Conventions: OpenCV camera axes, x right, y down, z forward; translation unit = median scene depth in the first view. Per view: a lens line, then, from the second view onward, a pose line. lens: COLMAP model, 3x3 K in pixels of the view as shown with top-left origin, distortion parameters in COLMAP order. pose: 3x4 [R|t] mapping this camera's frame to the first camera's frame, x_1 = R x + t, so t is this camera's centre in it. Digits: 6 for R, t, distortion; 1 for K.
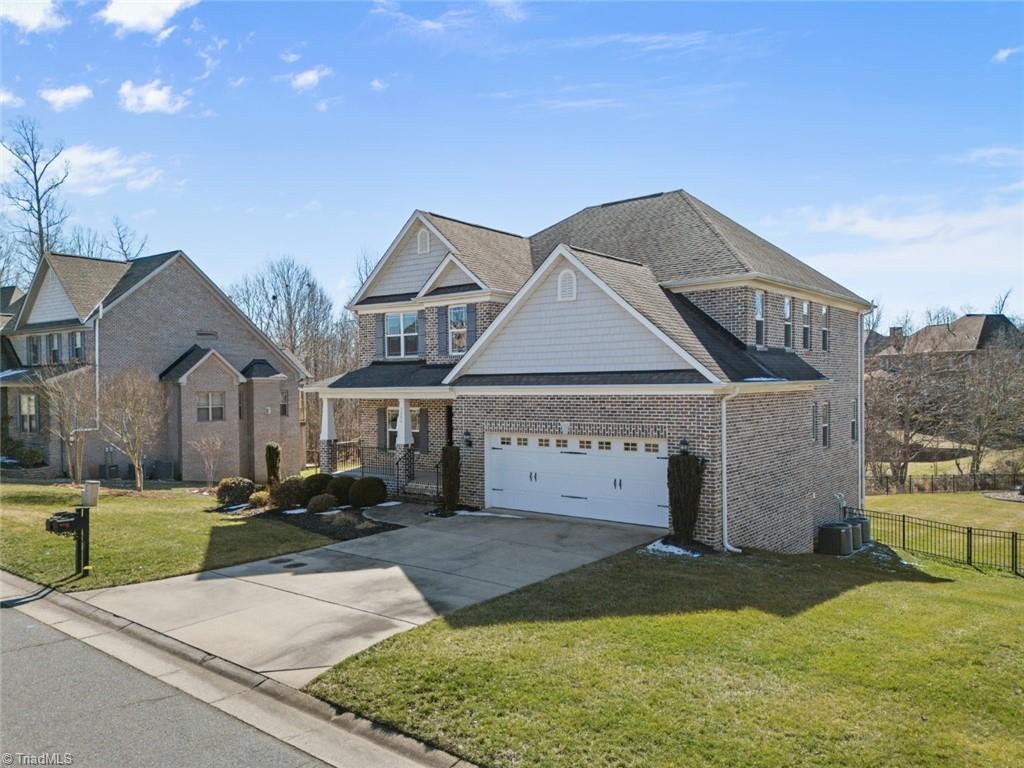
lens RADIAL K [[766.9, 0, 512.5], [0, 766.9, 404.2], [0, 0, 1]] dist [0.039784, -0.002128]
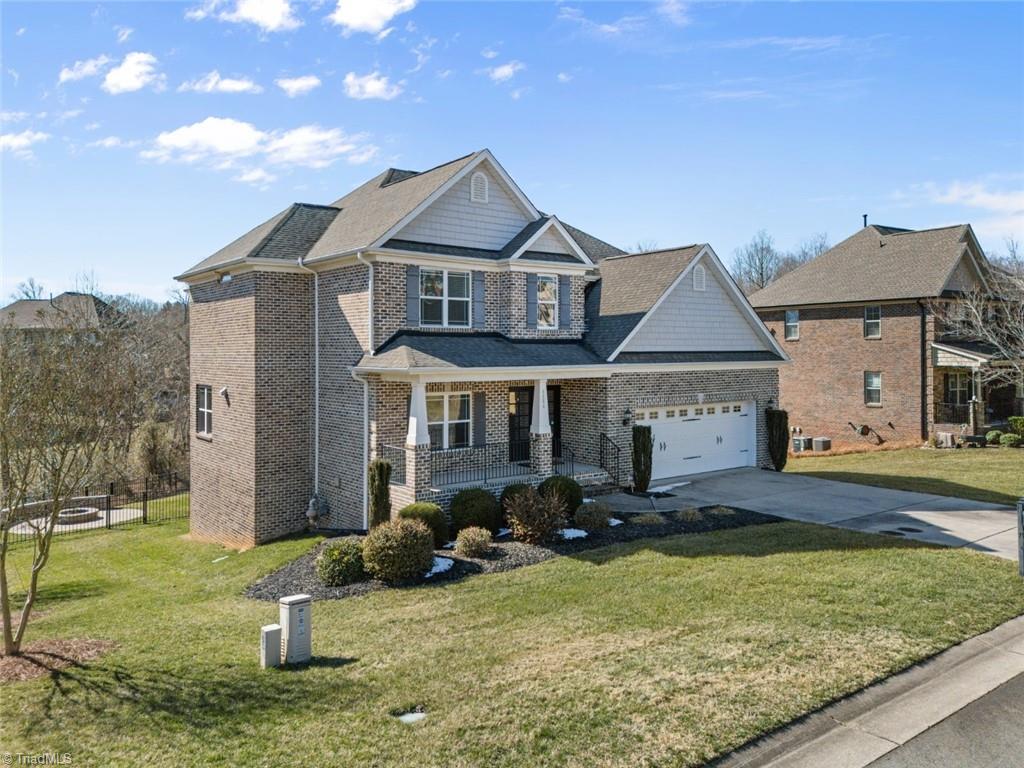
lens RADIAL K [[768.0, 0, 510.8], [0, 768.0, 339.1], [0, 0, 1]] dist [0.000706, -0.002723]
pose [[0.254274, 0.026055, 0.966781, -1.094378], [0.027325, 0.999044, -0.034112, -0.026654], [-0.966746, 0.035091, 0.253319, 0.936494]]
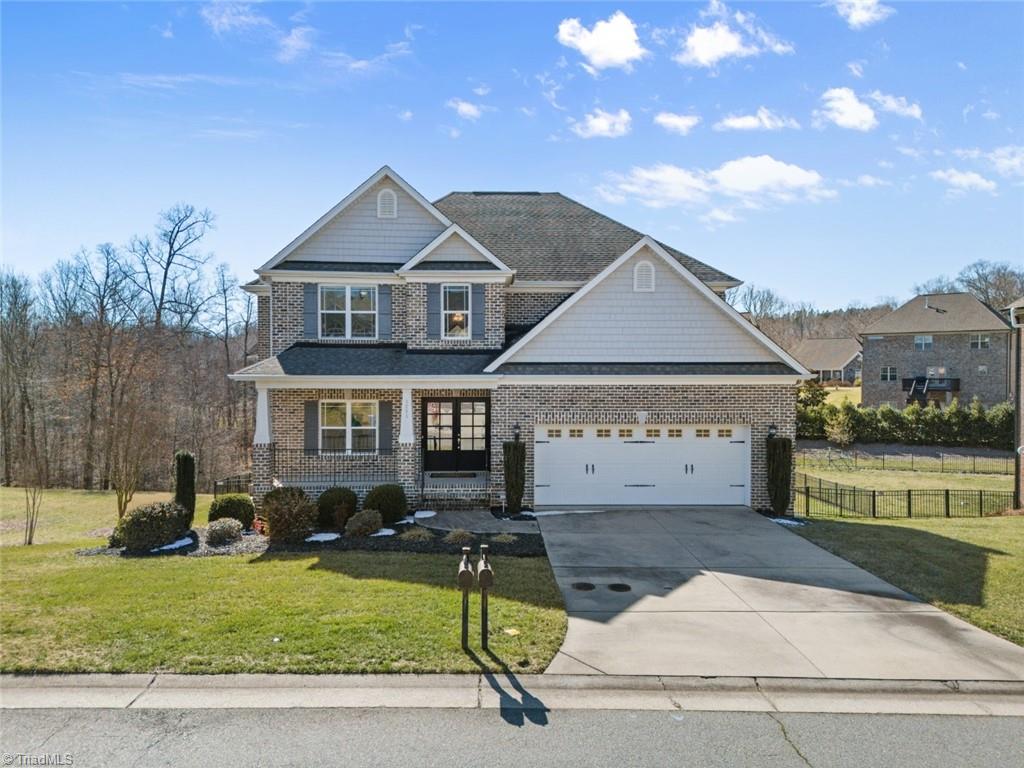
lens RADIAL K [[759.5, 0, 514.9], [0, 759.5, 380.4], [0, 0, 1]] dist [0.037857, -0.009121]
pose [[0.763262, 0.006223, 0.646060, -0.674050], [0.006798, 0.999821, -0.017662, -0.001146], [-0.646054, 0.017873, 0.763083, 0.328975]]
